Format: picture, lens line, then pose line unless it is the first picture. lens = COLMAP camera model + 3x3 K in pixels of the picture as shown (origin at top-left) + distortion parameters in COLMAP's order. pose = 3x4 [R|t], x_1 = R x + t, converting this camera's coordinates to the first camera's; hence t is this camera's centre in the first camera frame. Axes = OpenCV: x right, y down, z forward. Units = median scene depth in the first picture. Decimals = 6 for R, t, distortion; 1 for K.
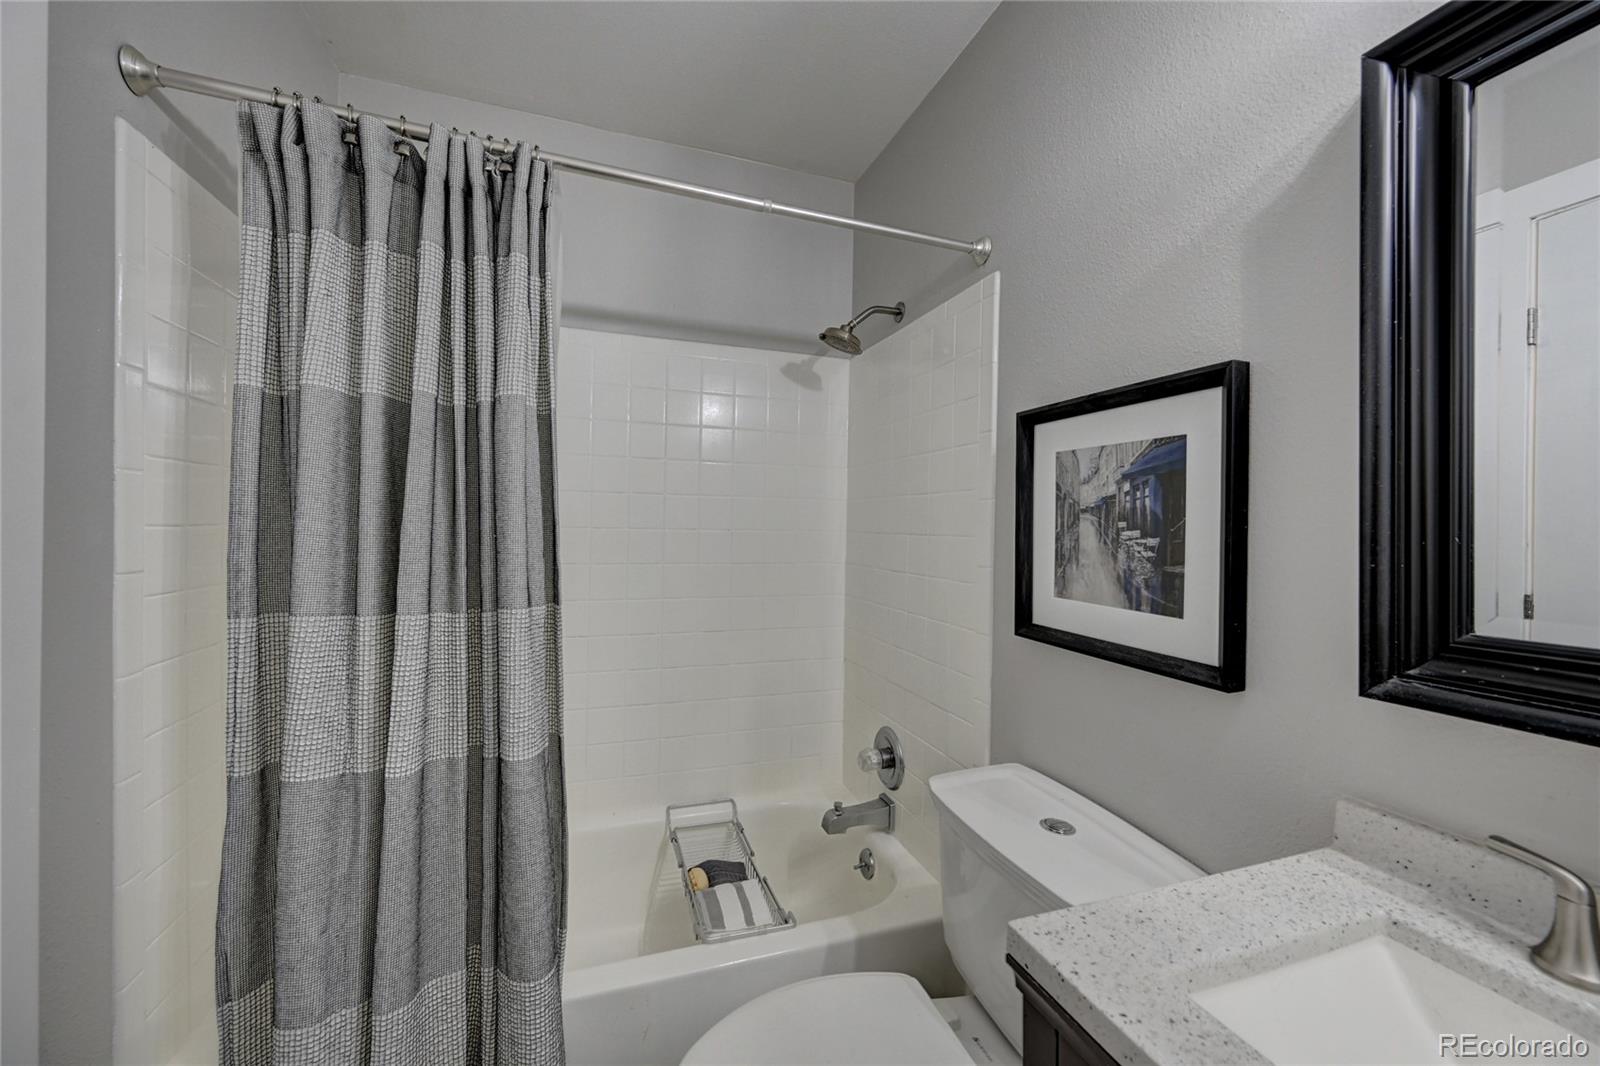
lens RADIAL K [[637.2, 0, 801.9], [0, 637.2, 511.4], [0, 0, 1]] dist [-0.002264, -0.000265]
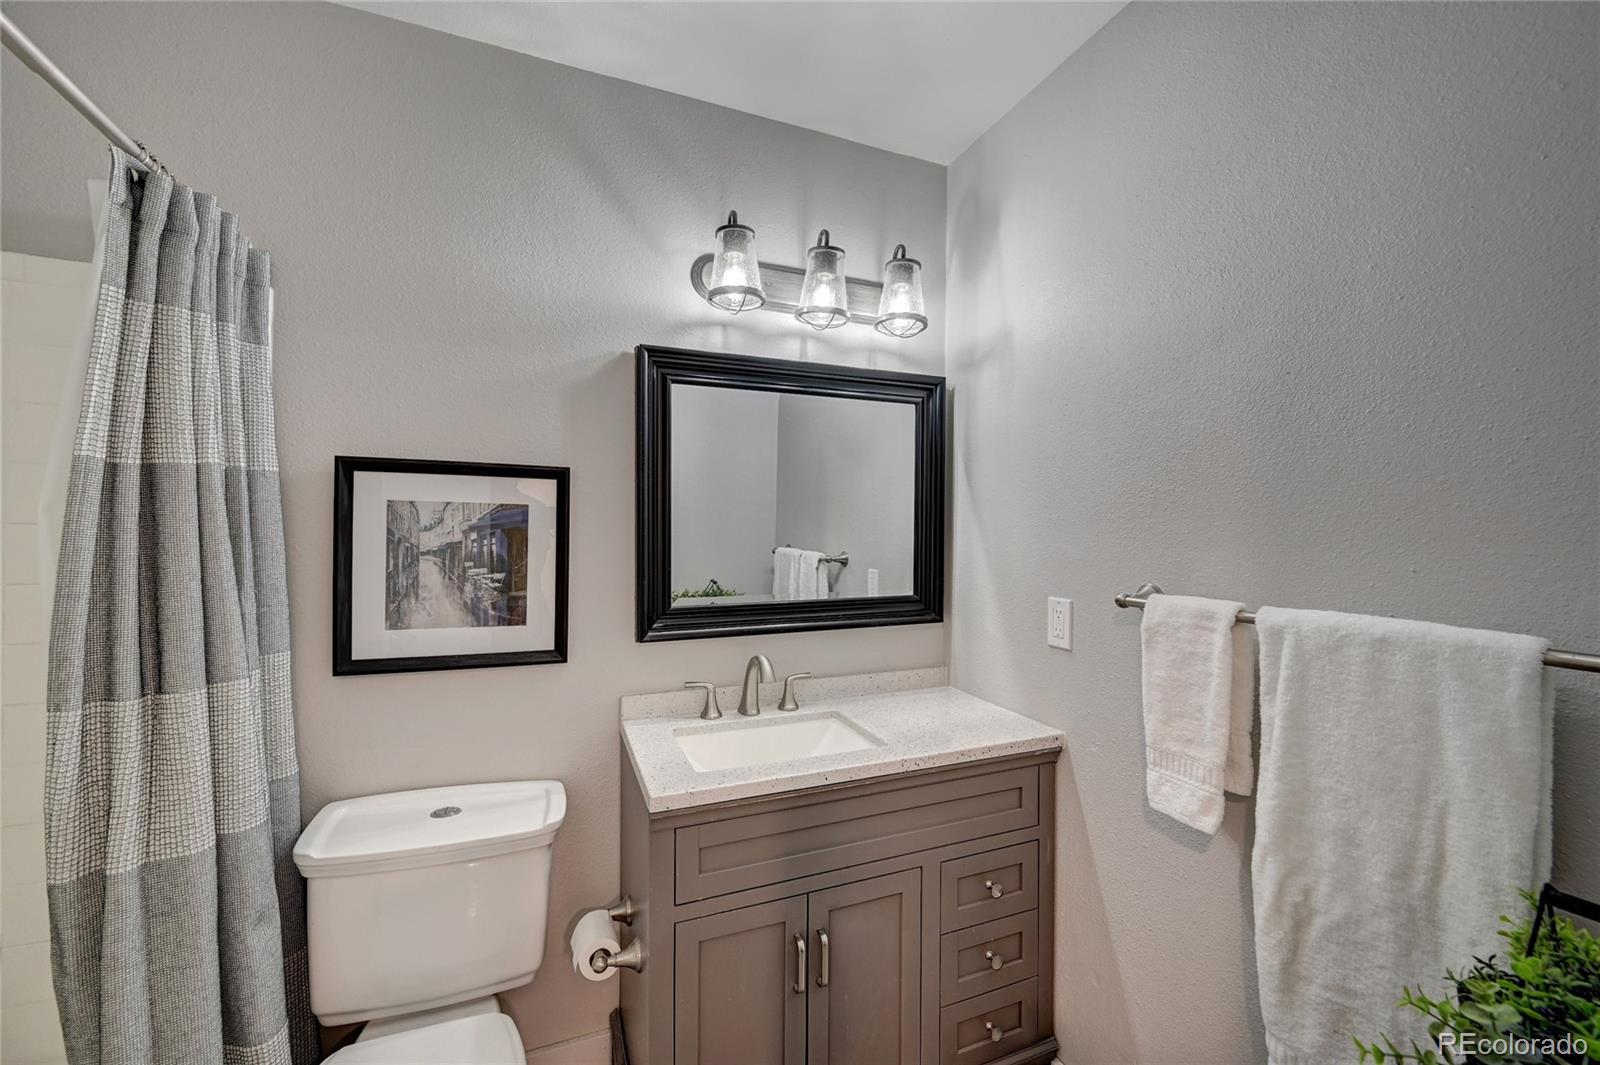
lens RADIAL K [[637.2, 0, 801.9], [0, 637.2, 510.9], [0, 0, 1]] dist [-0.002264, -0.000265]
pose [[-0.065678, 0.028925, 0.997422, -0.874573], [-0.028518, 0.999117, -0.030852, -0.069509], [-0.997433, -0.030470, -0.064795, 0.398265]]
